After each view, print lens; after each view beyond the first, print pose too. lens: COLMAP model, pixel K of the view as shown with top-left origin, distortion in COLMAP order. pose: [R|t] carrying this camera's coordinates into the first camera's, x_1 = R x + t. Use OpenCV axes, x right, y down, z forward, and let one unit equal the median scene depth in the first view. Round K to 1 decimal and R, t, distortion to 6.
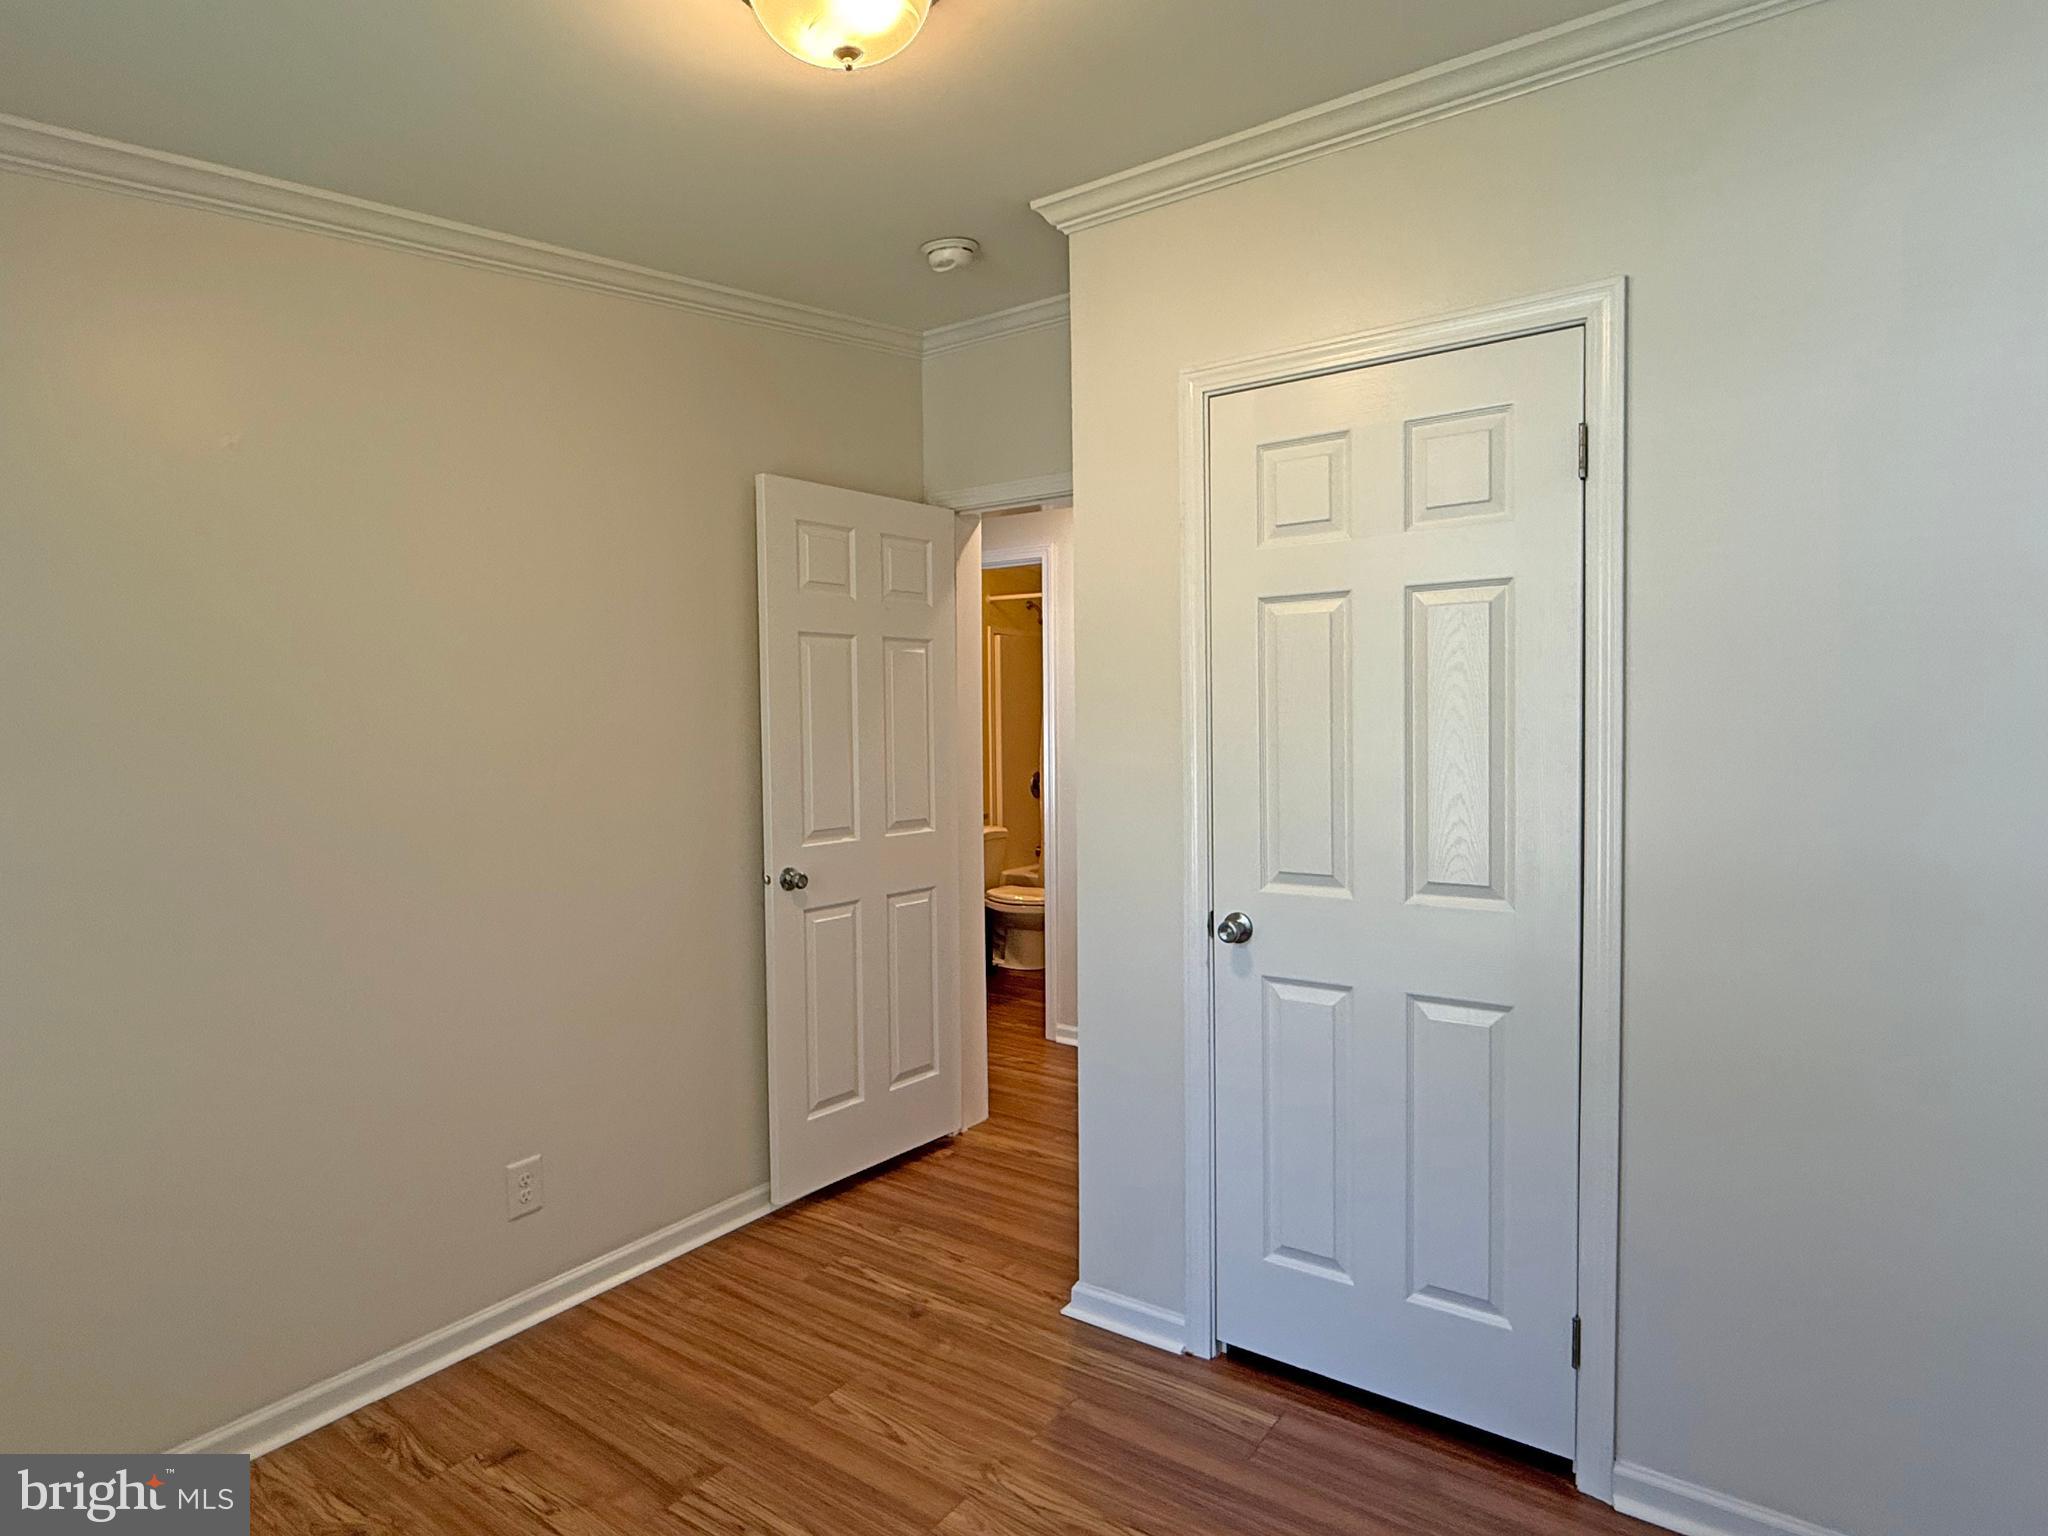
lens RADIAL K [[1130.6, 0, 1029.7], [0, 1130.6, 748.1], [0, 0, 1]] dist [-0.008264, -0.001712]
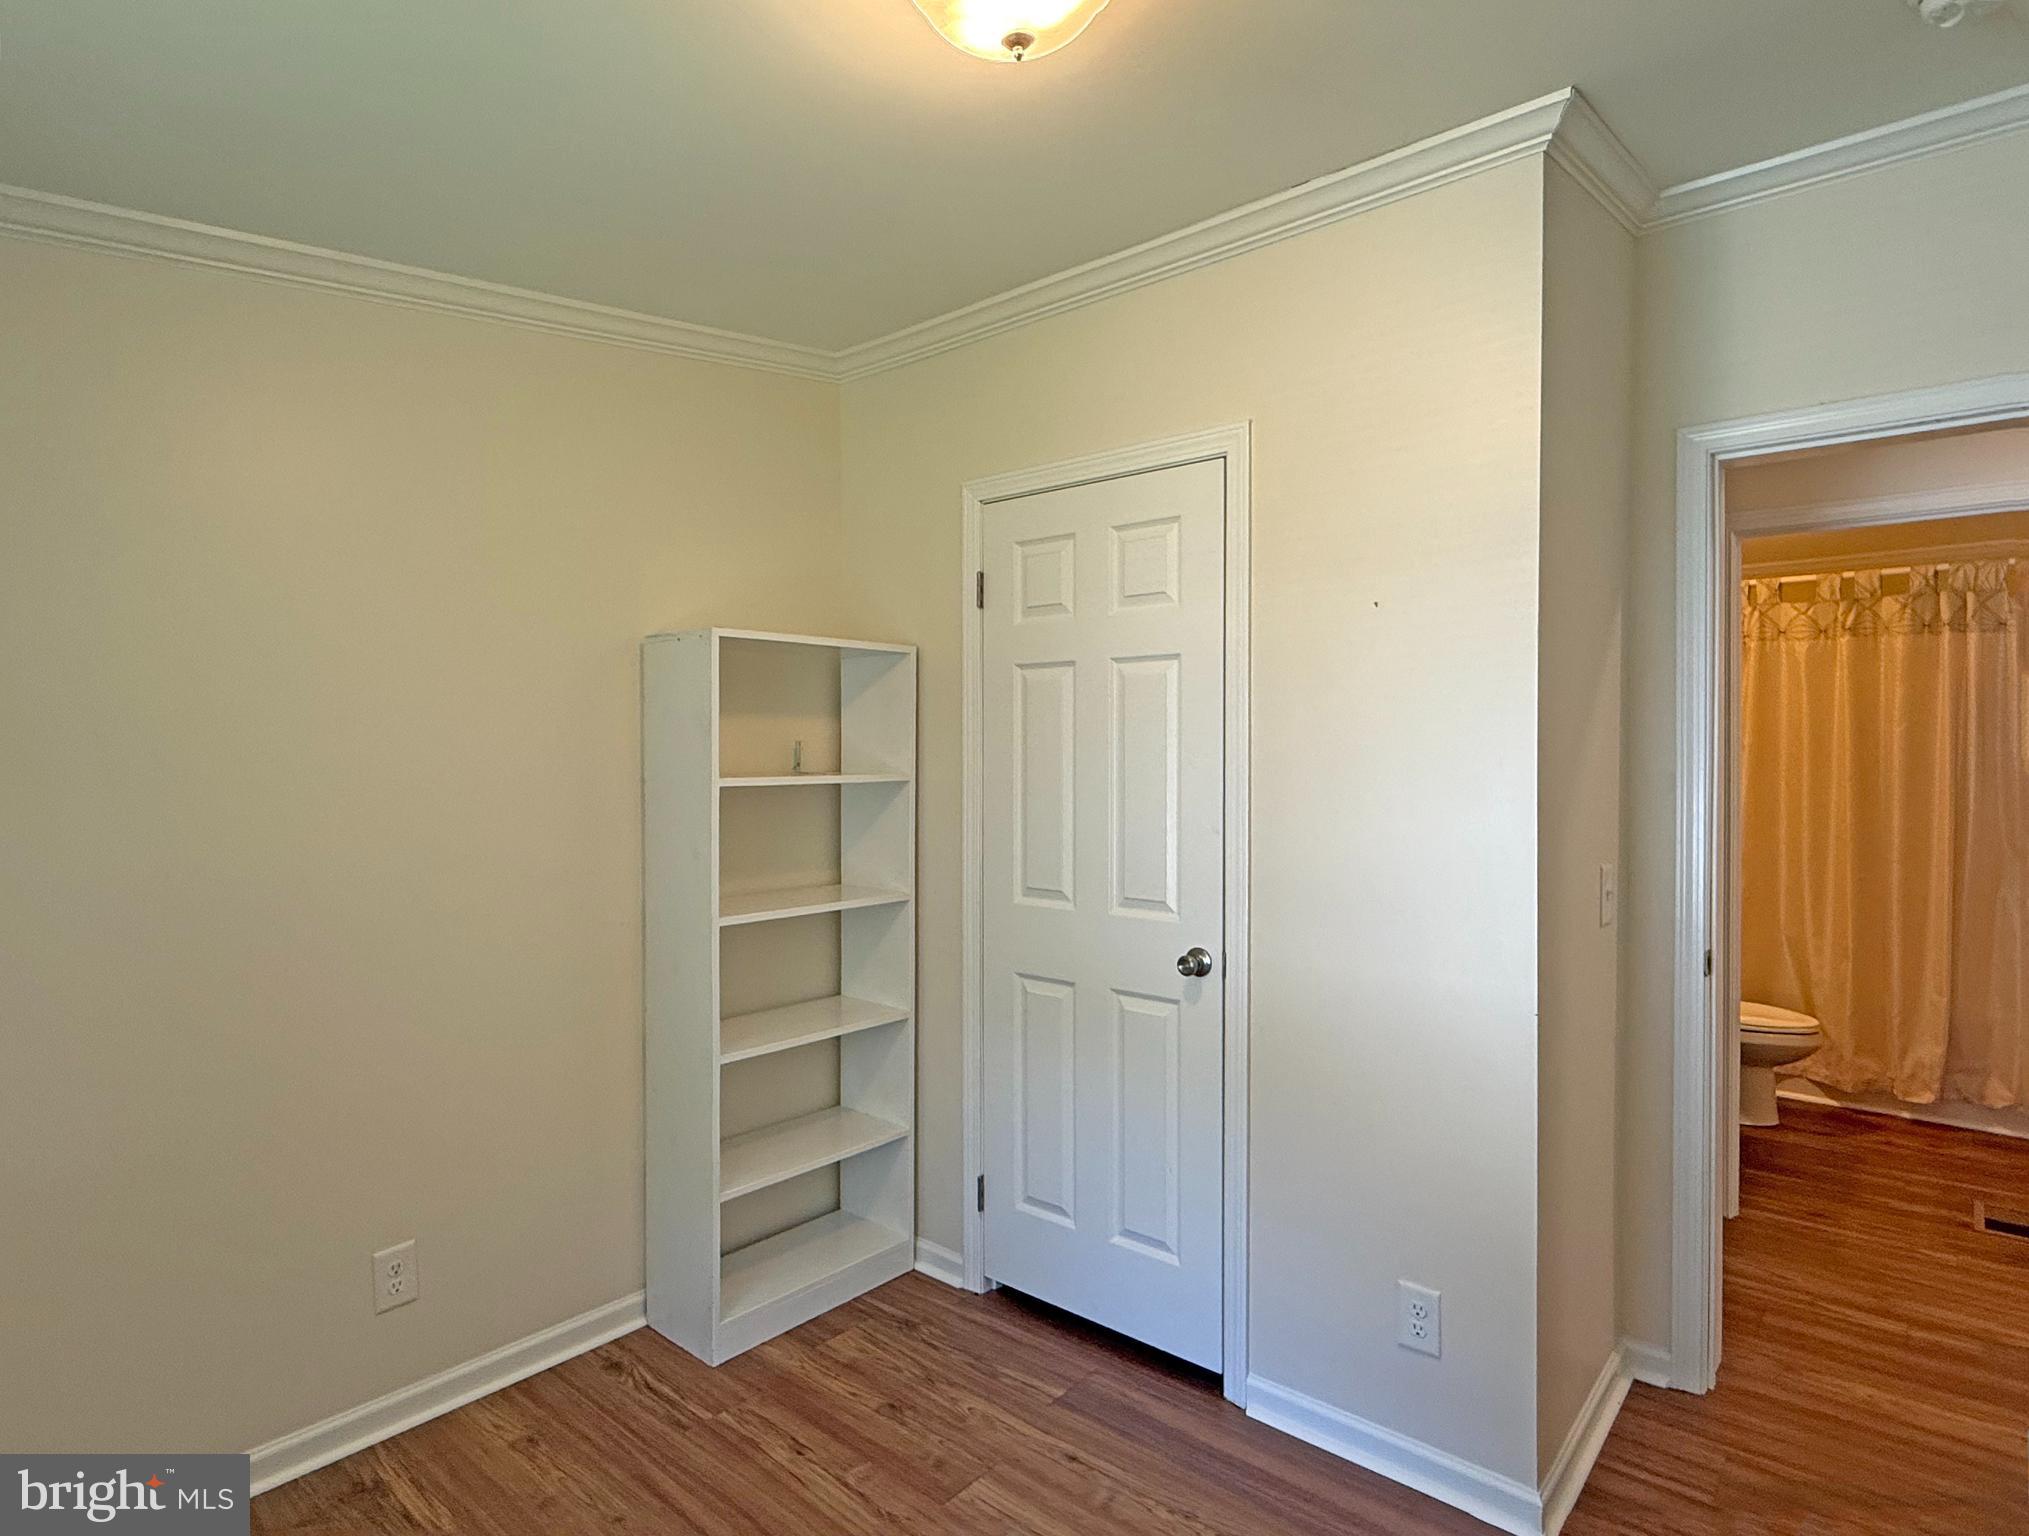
lens RADIAL K [[1134.7, 0, 1014.5], [0, 1134.7, 768.0], [0, 0, 1]] dist [0.004497, 0.001107]
pose [[0.994942, 0.017232, -0.098961, 0.304777], [-0.019268, 0.999621, -0.019661, 0.002872], [0.098585, 0.021468, 0.994897, -0.218210]]
